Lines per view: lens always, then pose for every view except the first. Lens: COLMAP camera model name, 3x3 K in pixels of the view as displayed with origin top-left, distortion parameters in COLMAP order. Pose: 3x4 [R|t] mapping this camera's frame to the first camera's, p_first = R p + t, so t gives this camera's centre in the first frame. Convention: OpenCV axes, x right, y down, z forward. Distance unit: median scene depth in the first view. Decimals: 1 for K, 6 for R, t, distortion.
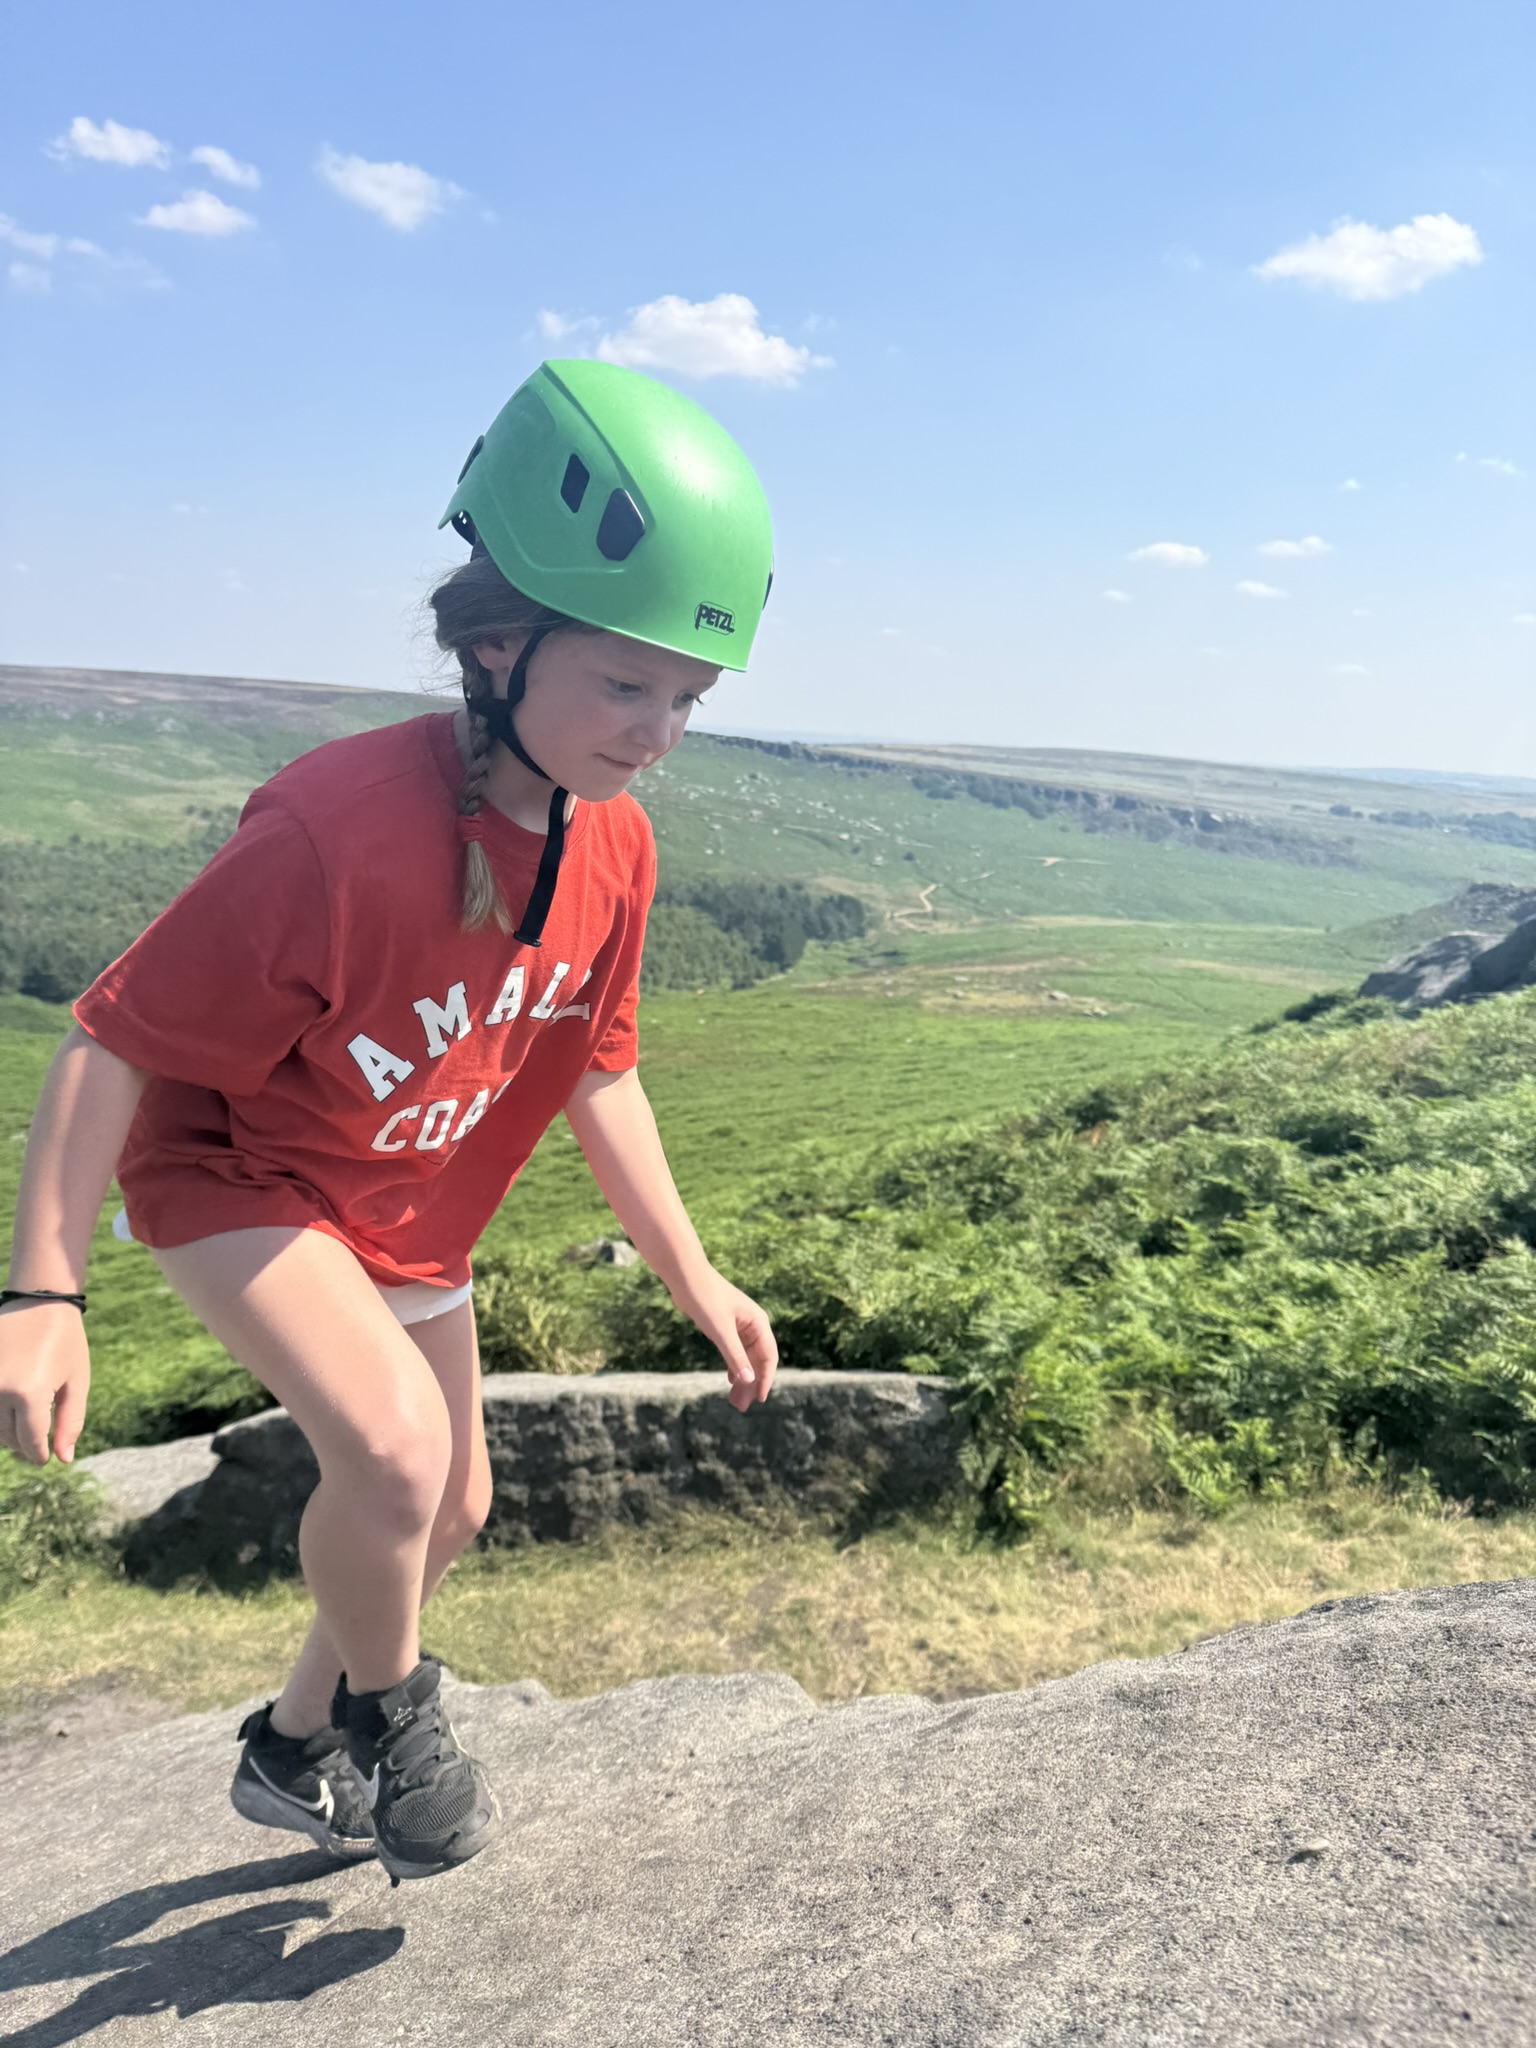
lens RADIAL K [[1449.1, 0, 813.9], [0, 1449.1, 1011.1], [0, 0, 1]] dist [0.028611, -0.039717]
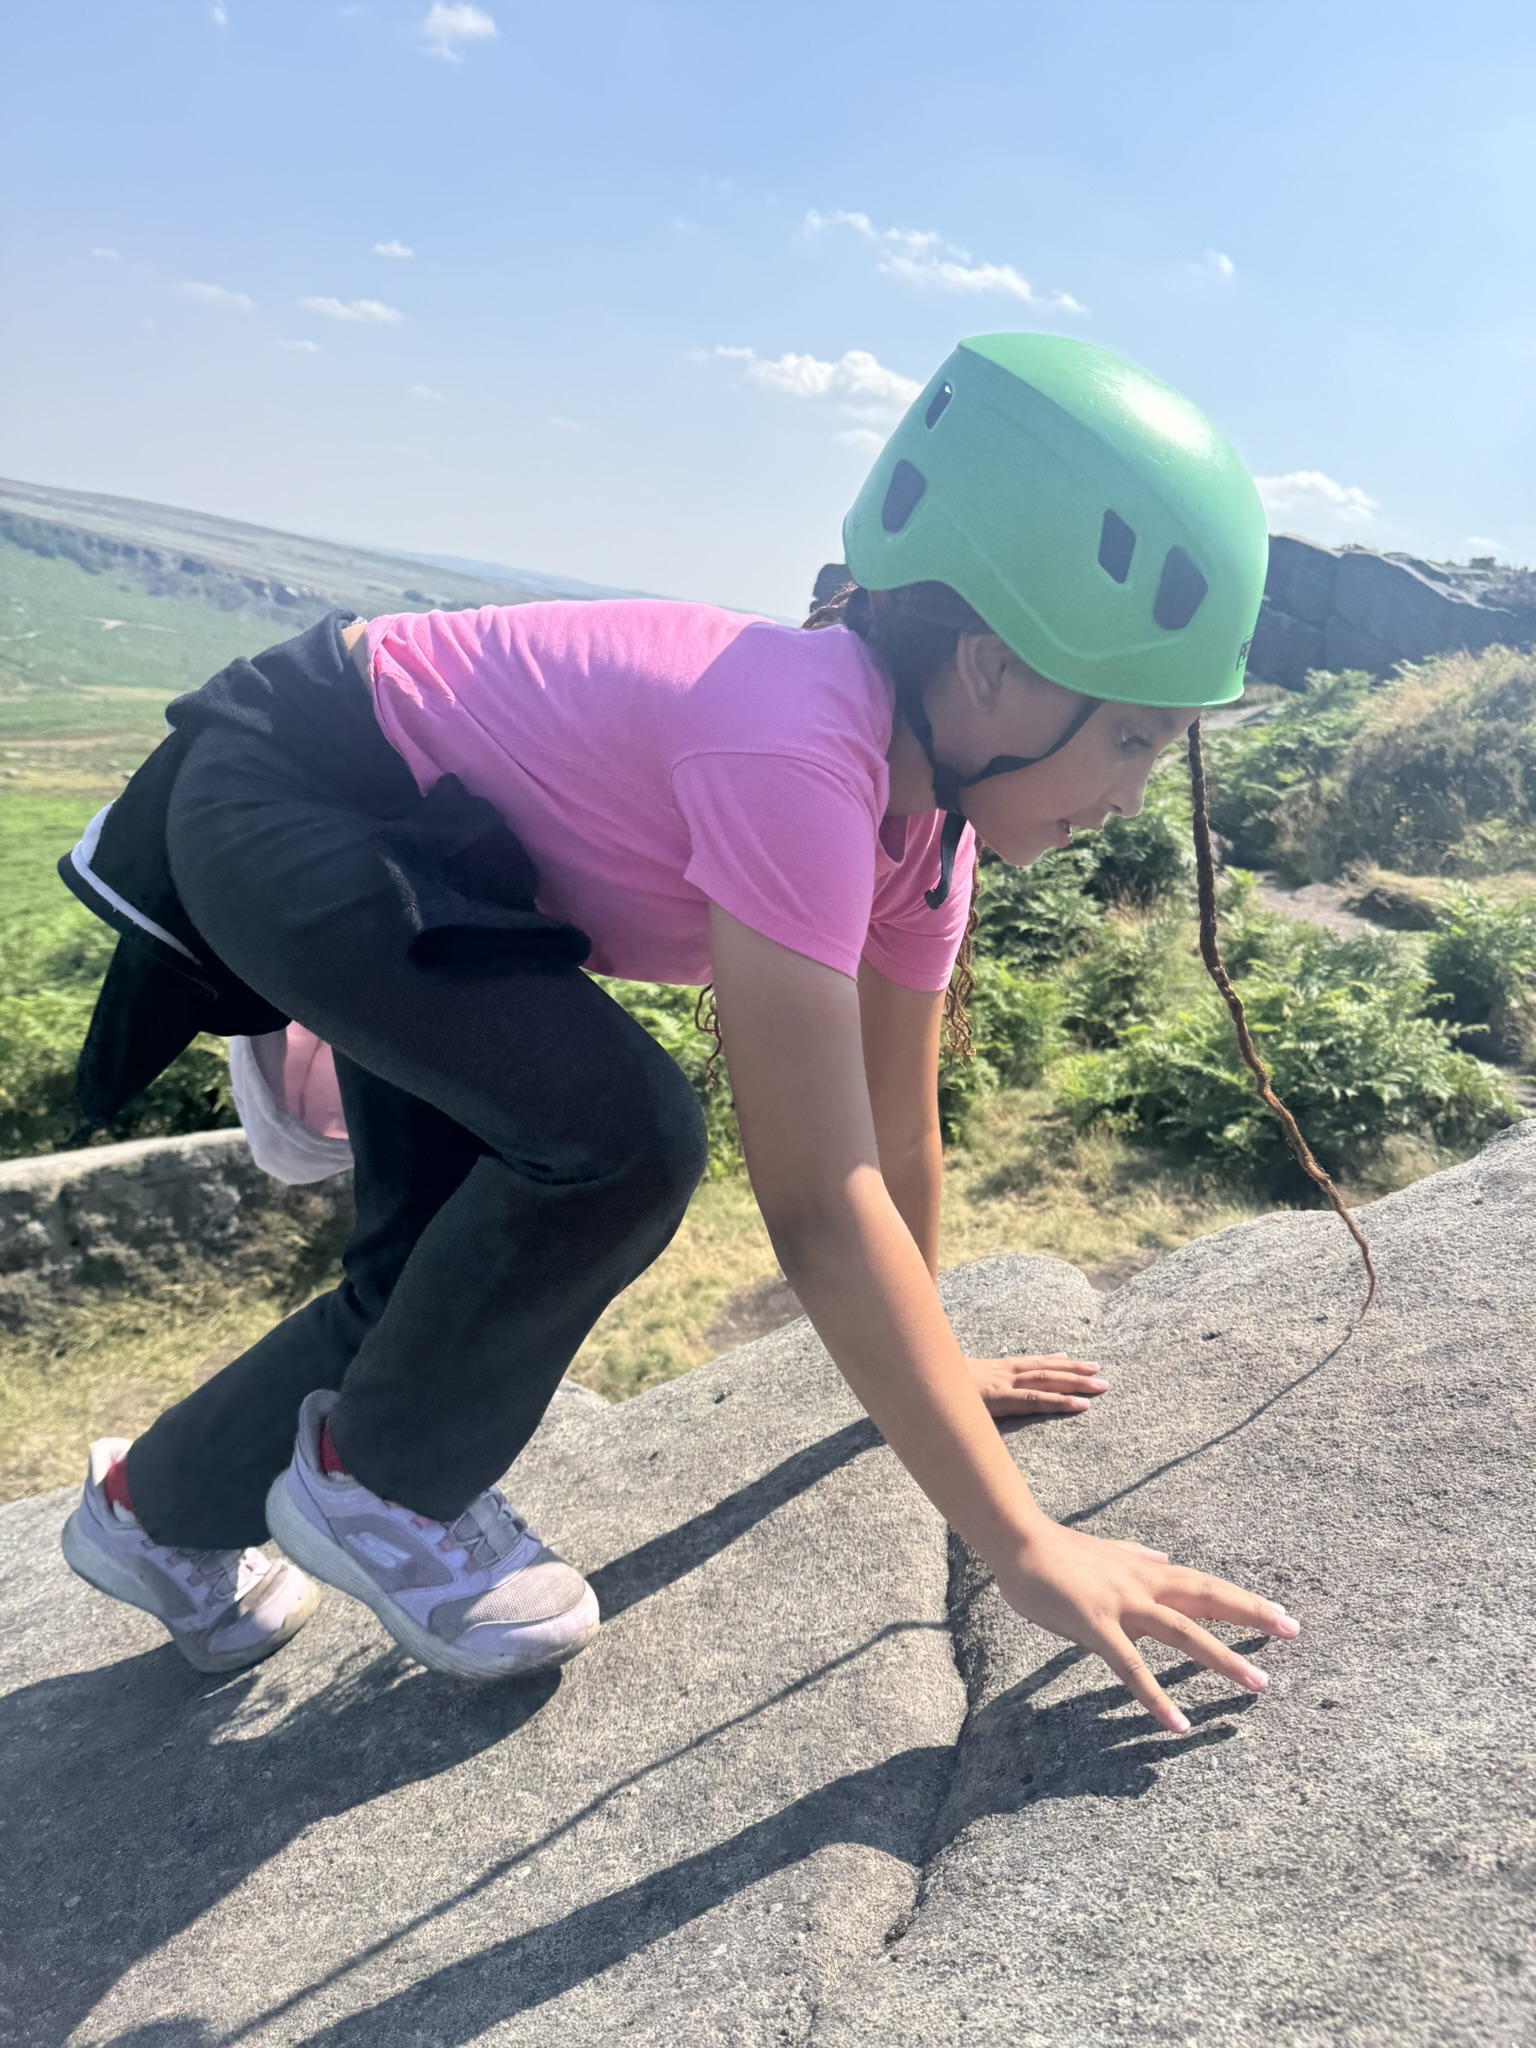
lens RADIAL K [[1449.1, 0, 666.6], [0, 1449.1, 1035.5], [0, 0, 1]] dist [0.028611, -0.039717]
pose [[0.830247, -0.076176, 0.552166, -0.255322], [-0.004380, 0.989695, 0.143122, 0.067465], [-0.557379, -0.121245, 0.821358, 0.139690]]
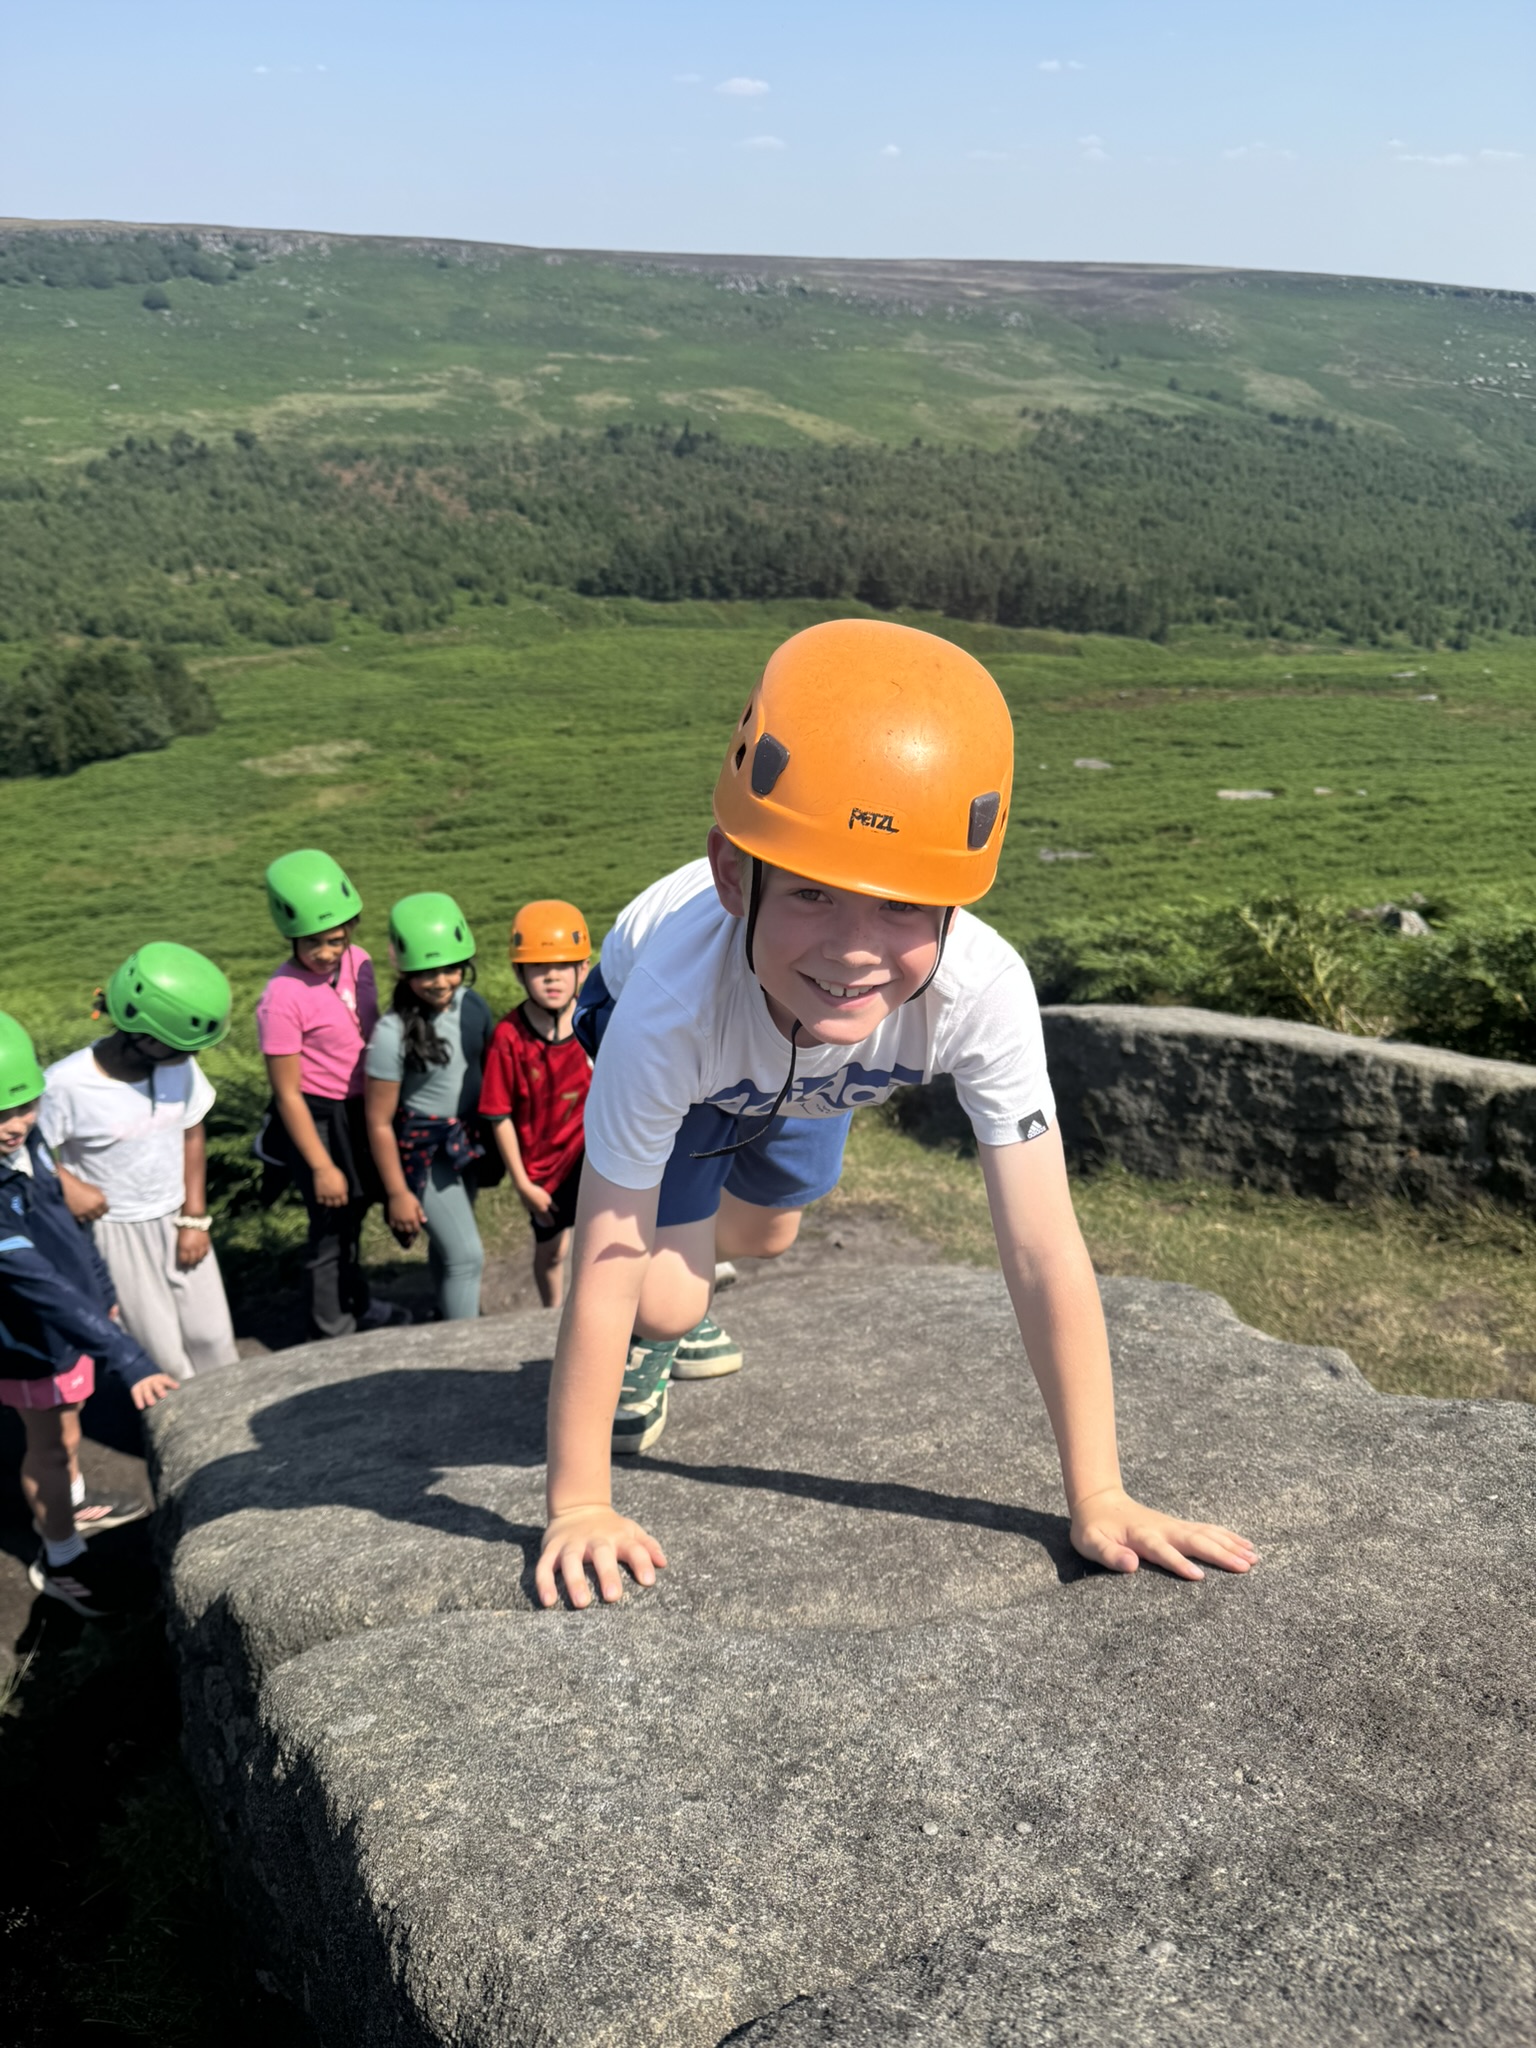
lens RADIAL K [[1449.1, 0, 807.2], [0, 1449.1, 1047.2], [0, 0, 1]] dist [0.028611, -0.039717]
pose [[0.860268, 0.207750, -0.465596, -0.044702], [-0.077357, 0.955829, 0.283562, 0.031582], [0.503940, -0.207922, 0.838340, 0.072398]]
